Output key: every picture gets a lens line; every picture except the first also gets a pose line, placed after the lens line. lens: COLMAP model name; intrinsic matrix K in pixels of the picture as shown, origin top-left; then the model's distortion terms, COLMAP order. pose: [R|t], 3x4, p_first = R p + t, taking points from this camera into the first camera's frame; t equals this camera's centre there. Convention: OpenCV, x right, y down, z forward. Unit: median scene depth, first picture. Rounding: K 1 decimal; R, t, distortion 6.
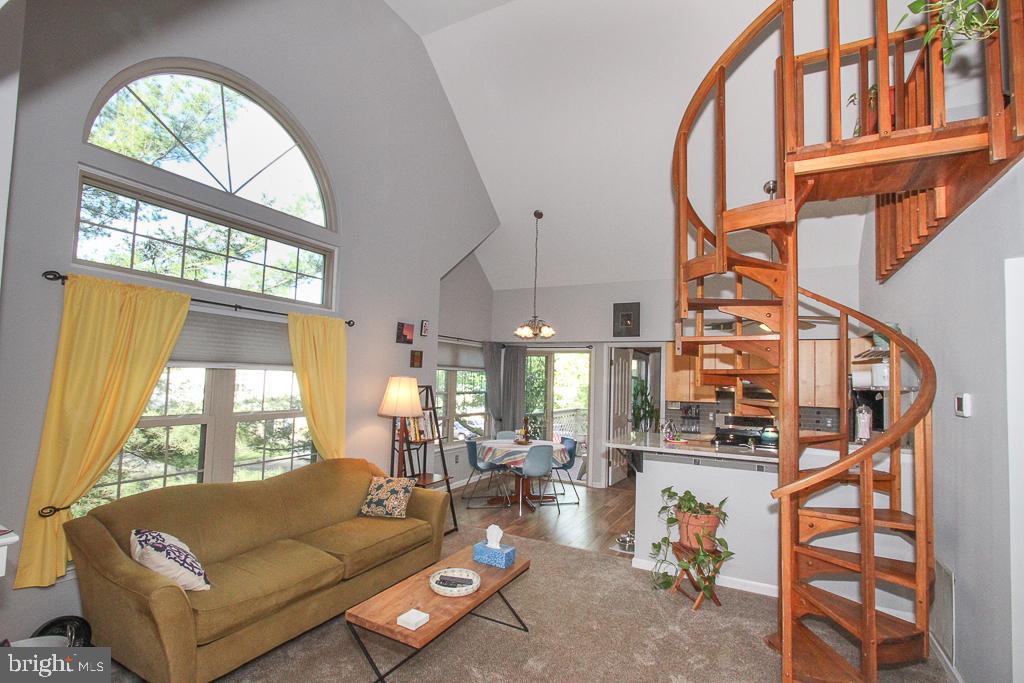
lens RADIAL K [[472.7, 0, 511.9], [0, 472.7, 343.4], [0, 0, 1]] dist [-0.016925, 0.002908]
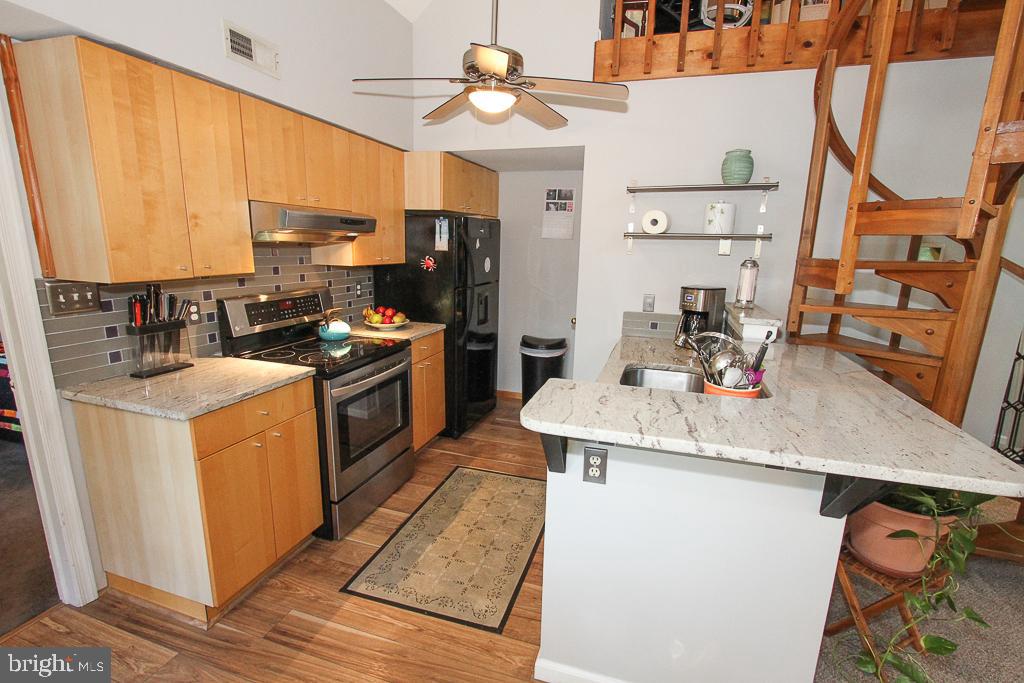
lens RADIAL K [[472.7, 0, 511.4], [0, 472.7, 352.3], [0, 0, 1]] dist [-0.016925, 0.002908]
pose [[-0.193548, -0.252521, 0.948036, 0.036205], [-0.100246, 0.966341, 0.236931, 0.111628], [-0.975956, -0.049179, -0.212347, 1.248222]]
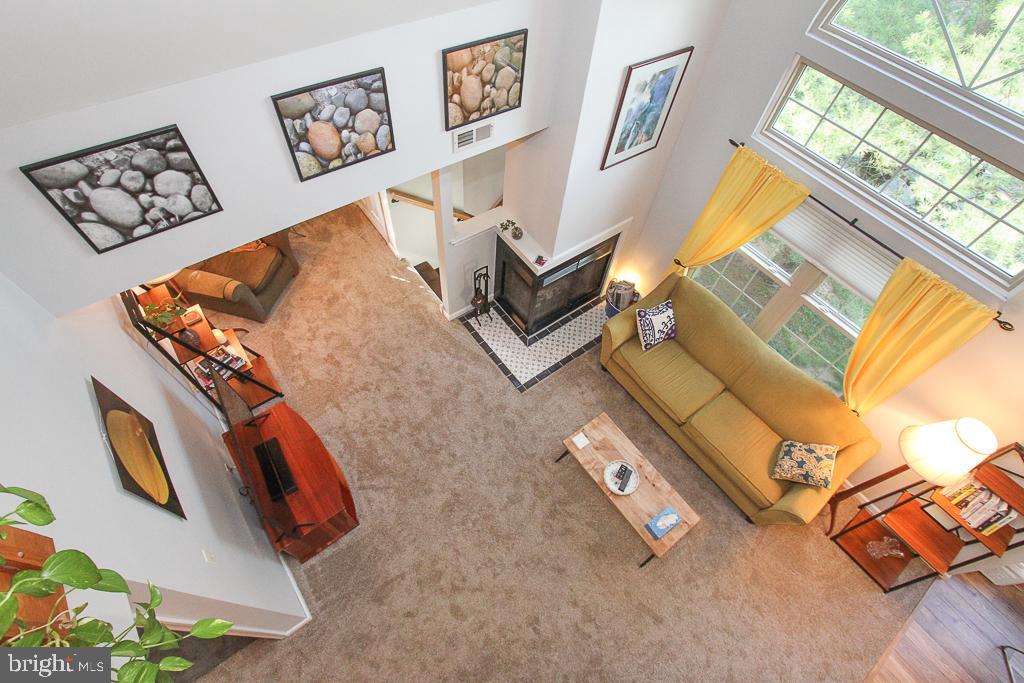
lens RADIAL K [[472.7, 0, 509.0], [0, 472.7, 340.7], [0, 0, 1]] dist [-0.016925, 0.002908]
pose [[-0.415331, 0.721418, -0.554126, 0.305543], [-0.010731, 0.605223, 0.795984, -0.527865], [0.909607, 0.336543, -0.243626, 0.547917]]
